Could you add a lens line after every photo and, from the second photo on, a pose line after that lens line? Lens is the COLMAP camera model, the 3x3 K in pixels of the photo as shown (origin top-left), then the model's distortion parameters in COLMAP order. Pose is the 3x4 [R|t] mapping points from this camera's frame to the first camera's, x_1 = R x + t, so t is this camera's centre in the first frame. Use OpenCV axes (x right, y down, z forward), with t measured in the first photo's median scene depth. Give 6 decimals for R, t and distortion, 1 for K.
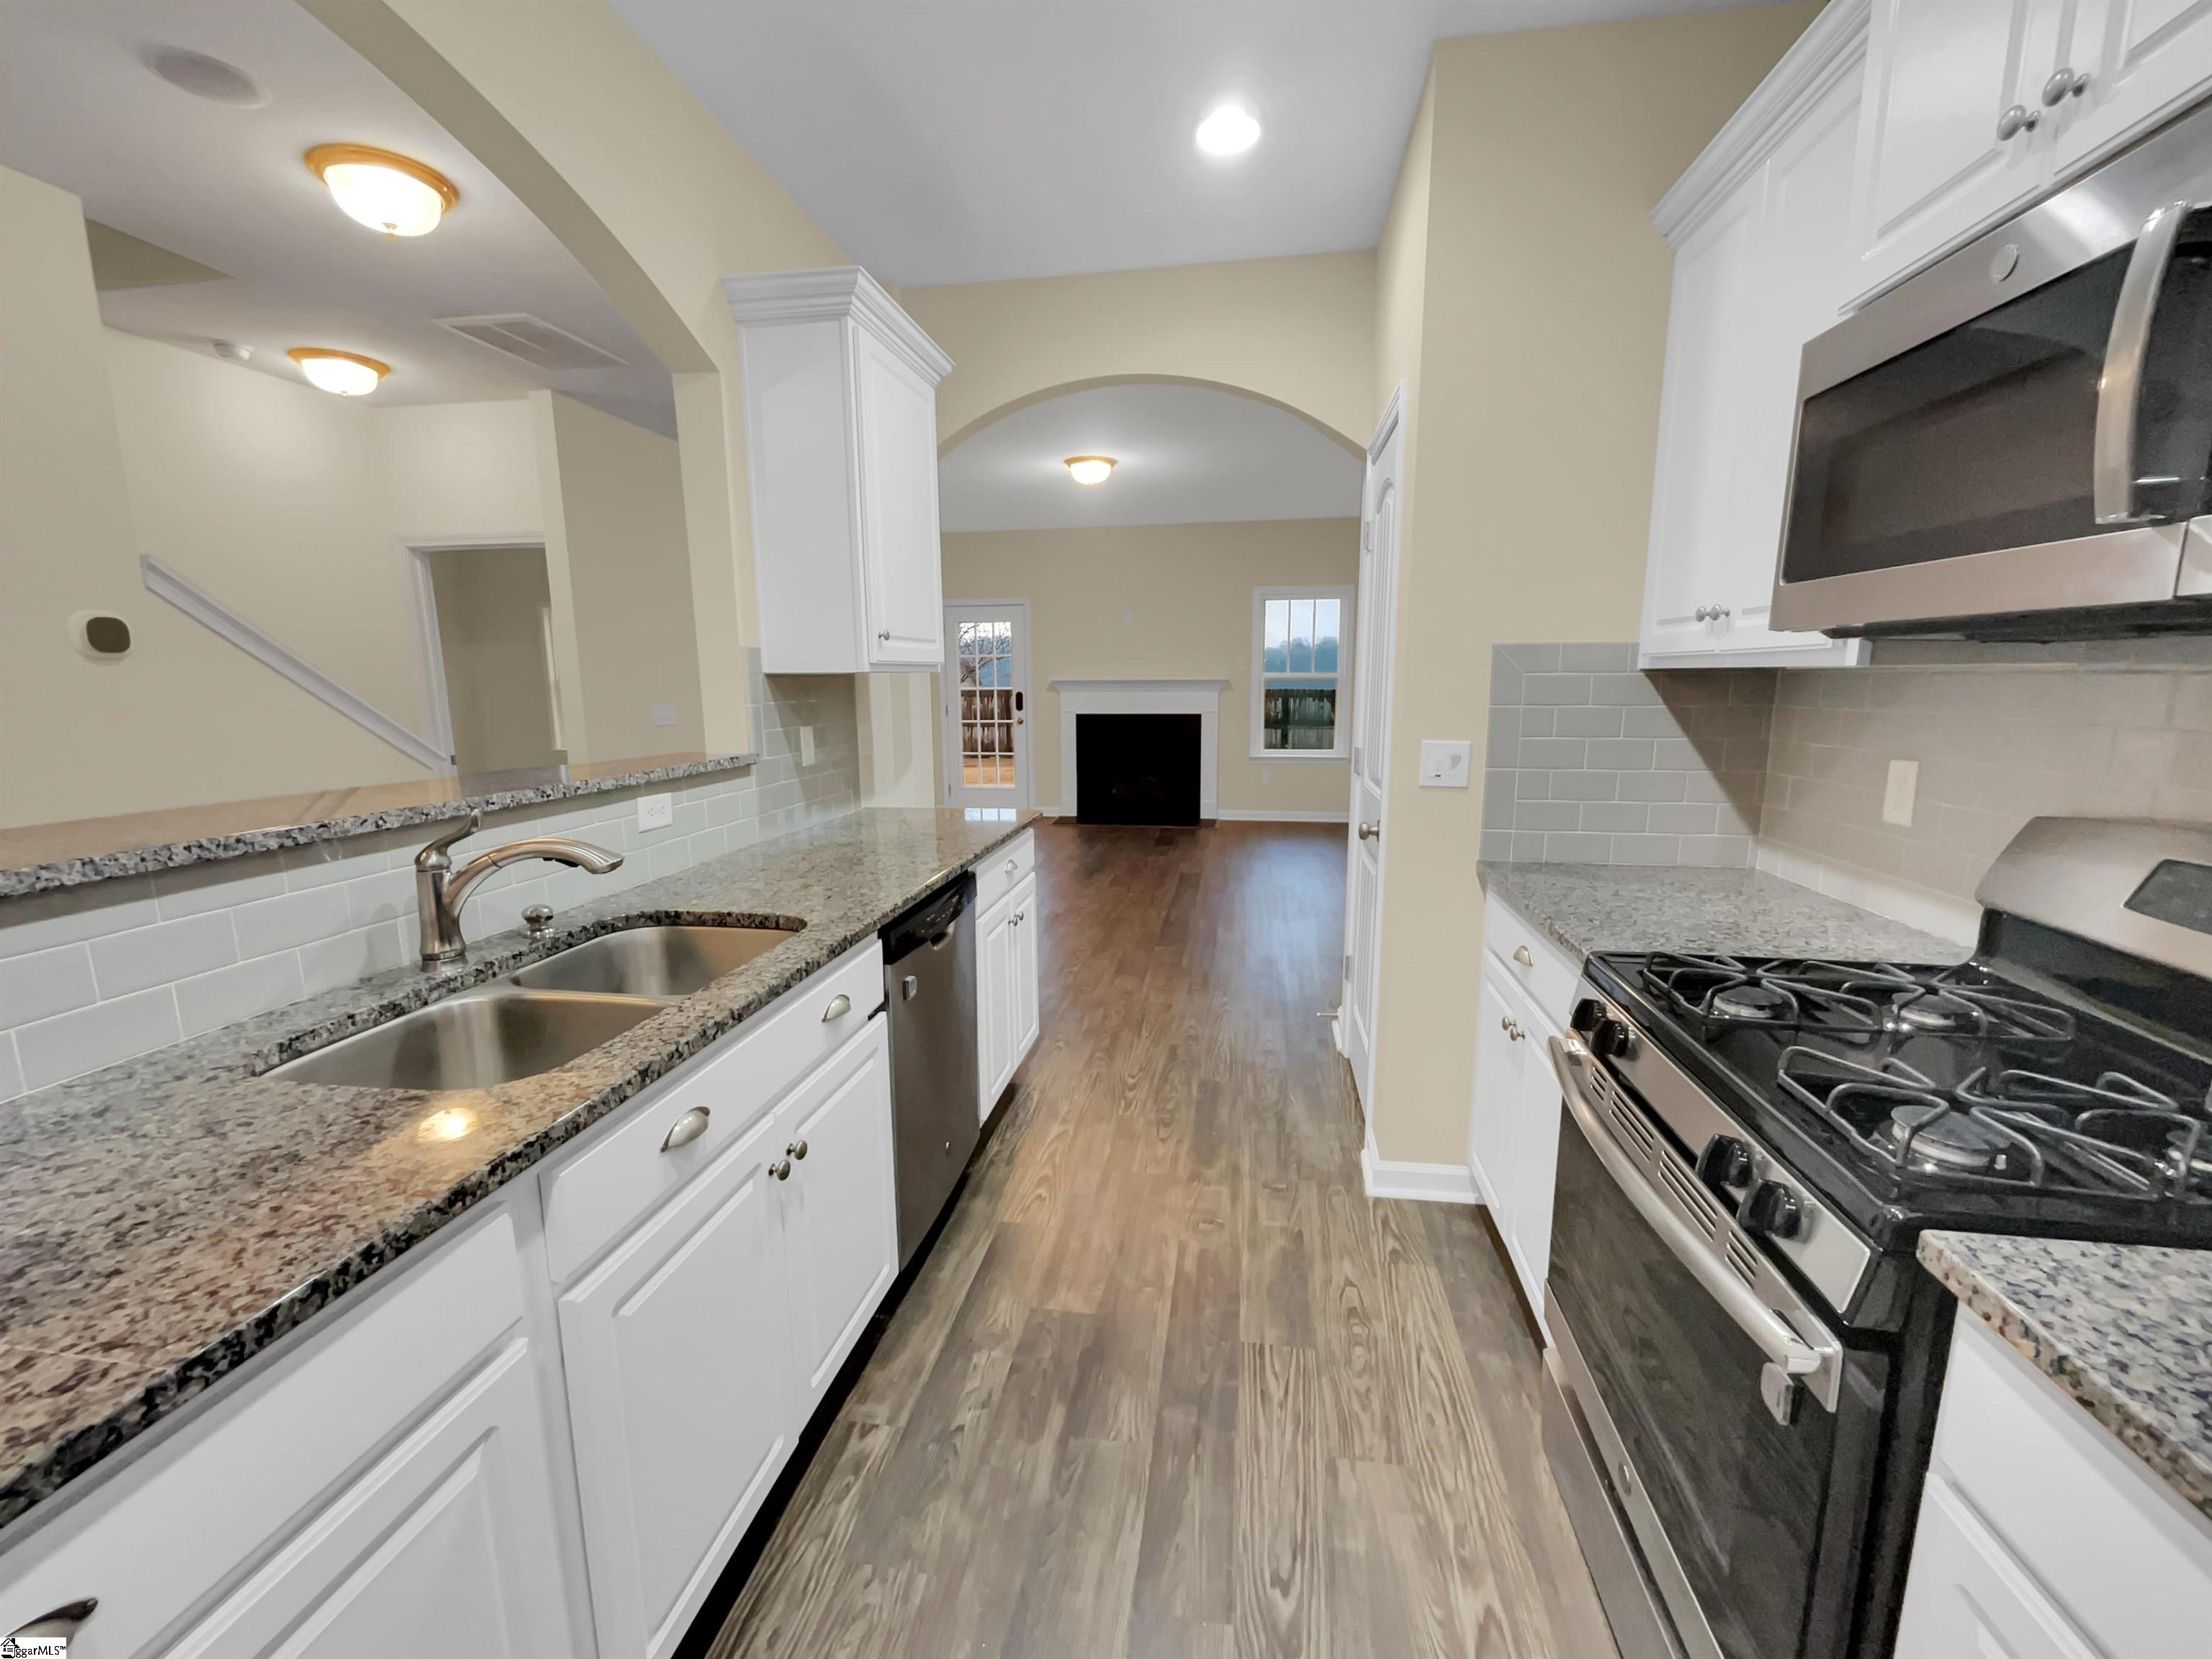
lens RADIAL K [[910.1, 0, 1104.5], [0, 910.1, 831.4], [0, 0, 1]] dist [-0.001654, 0.000774]
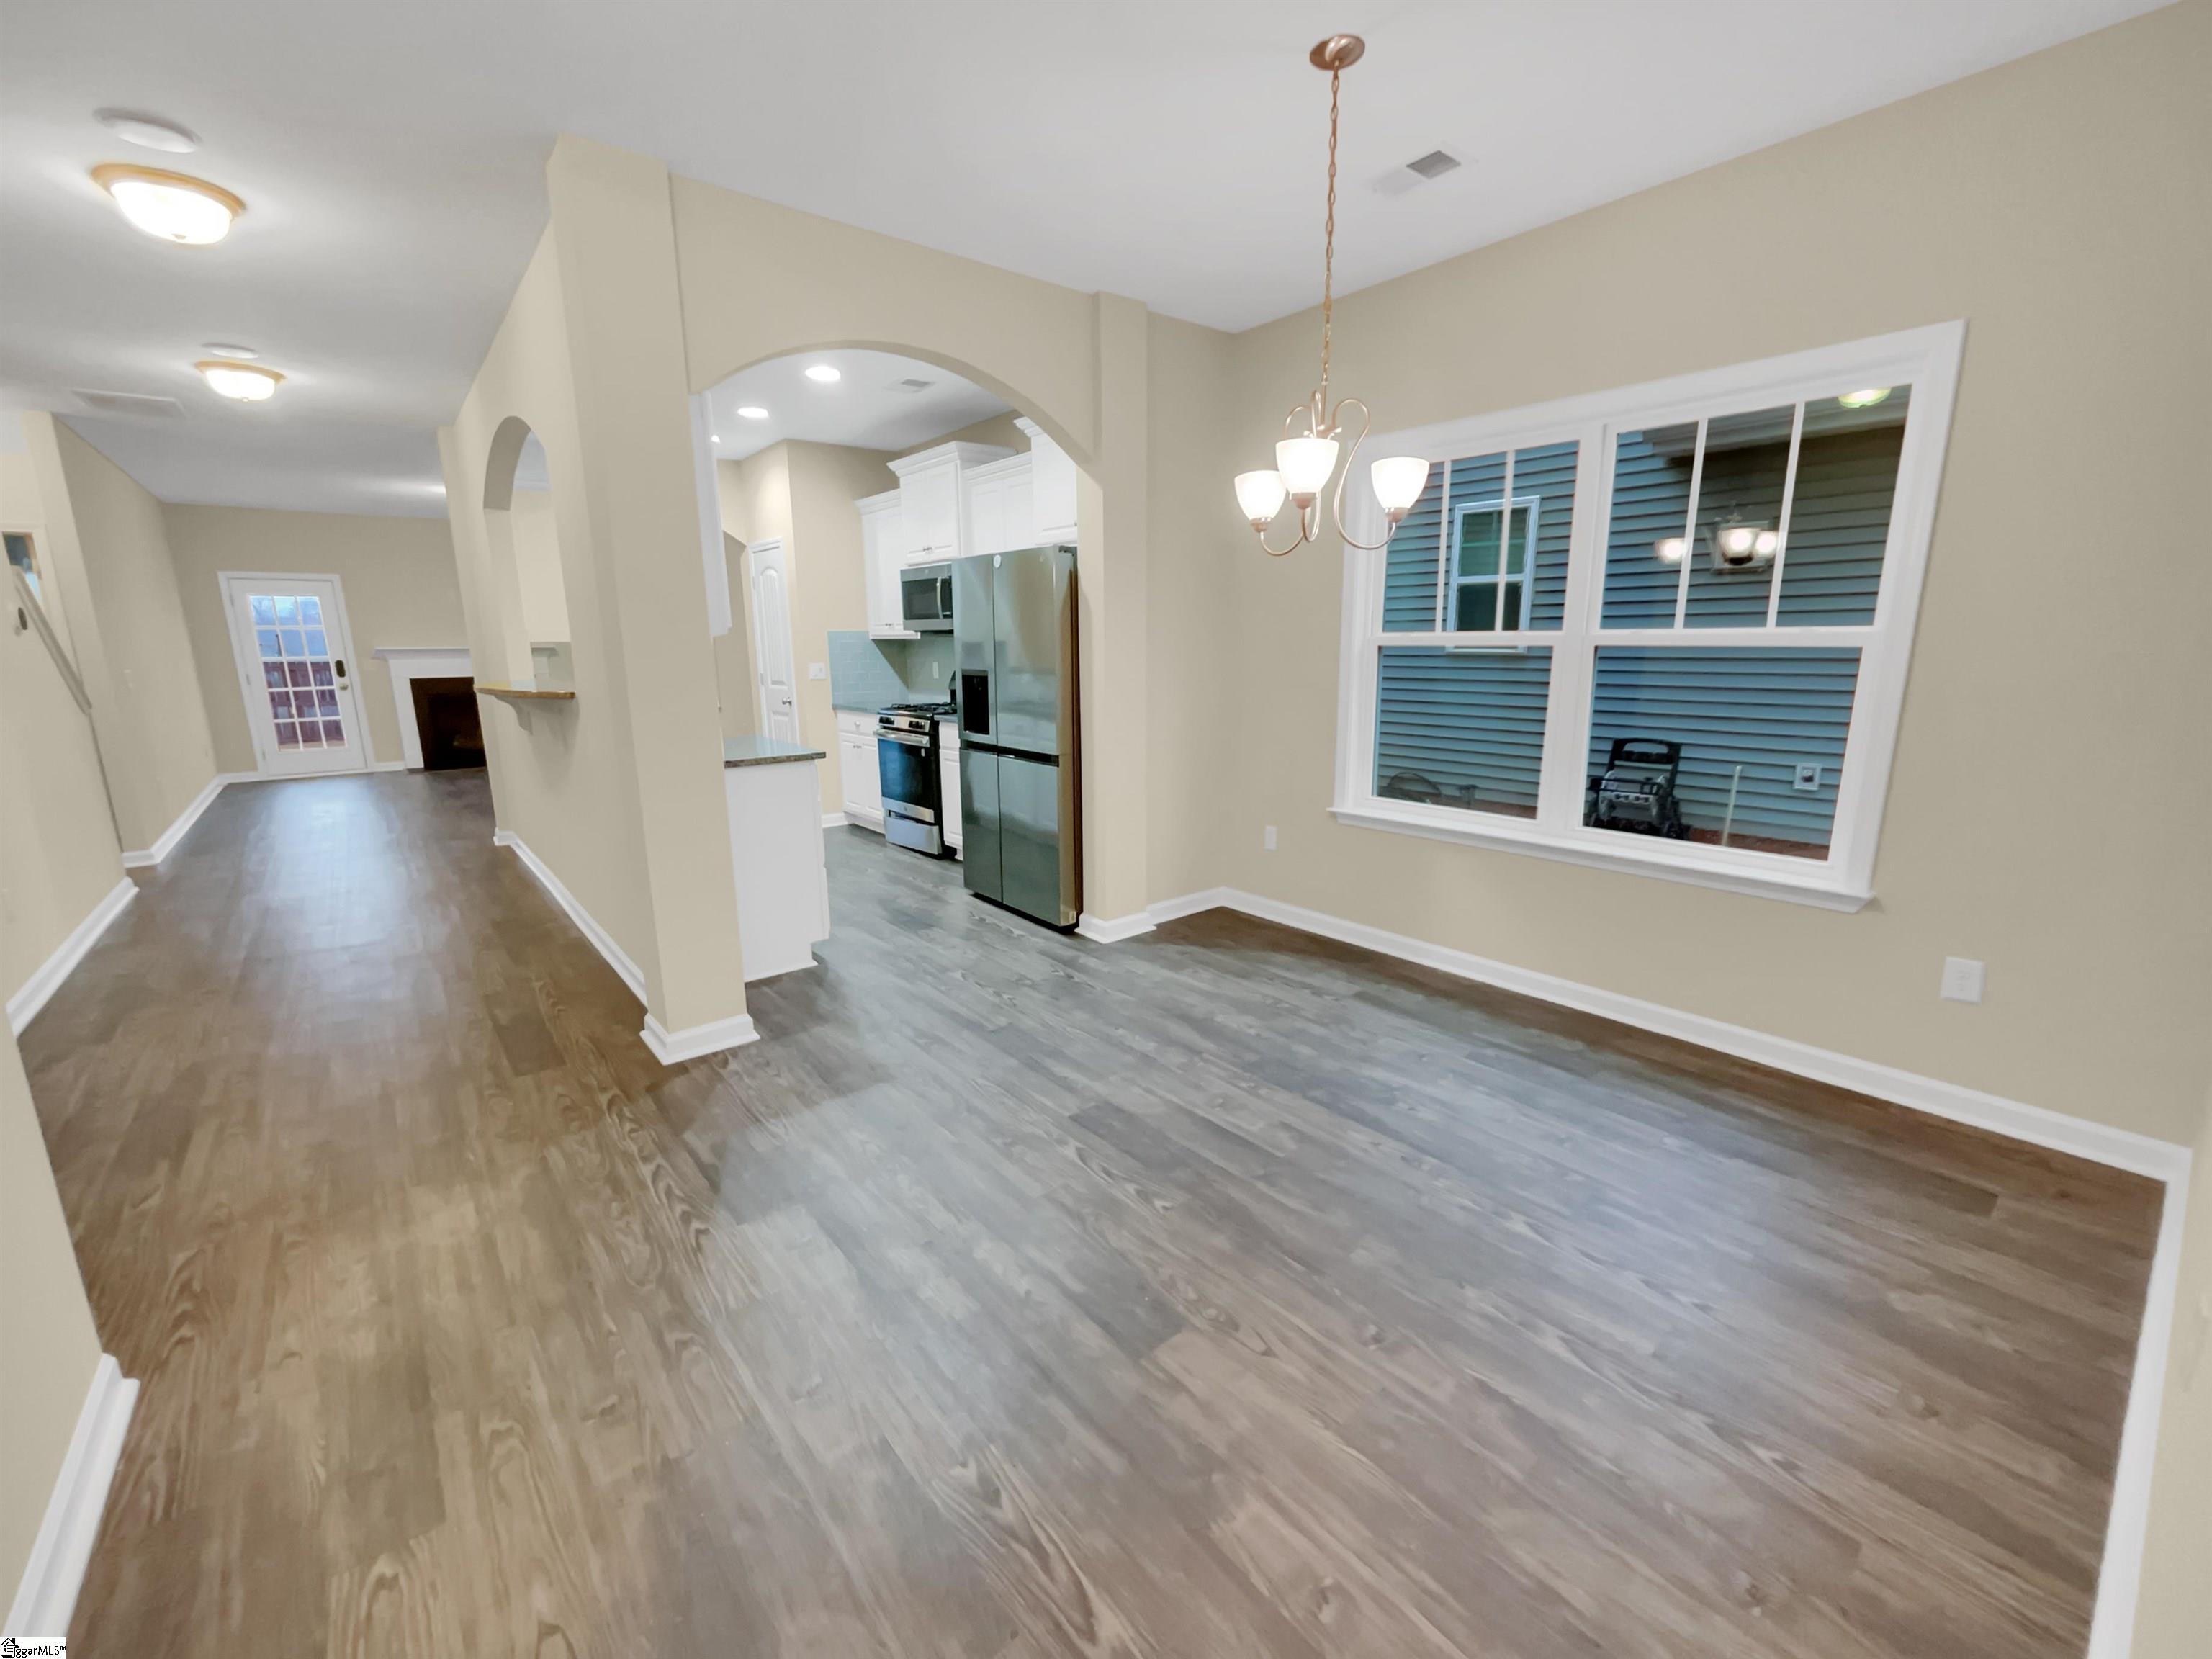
lens RADIAL K [[910.1, 0, 1104.5], [0, 910.1, 831.4], [0, 0, 1]] dist [-0.001654, 0.000774]
pose [[0.665935, -0.155189, 0.729690, -1.376831], [0.132555, 0.987174, 0.088978, 0.330059], [-0.734139, 0.037471, 0.677964, -1.848487]]
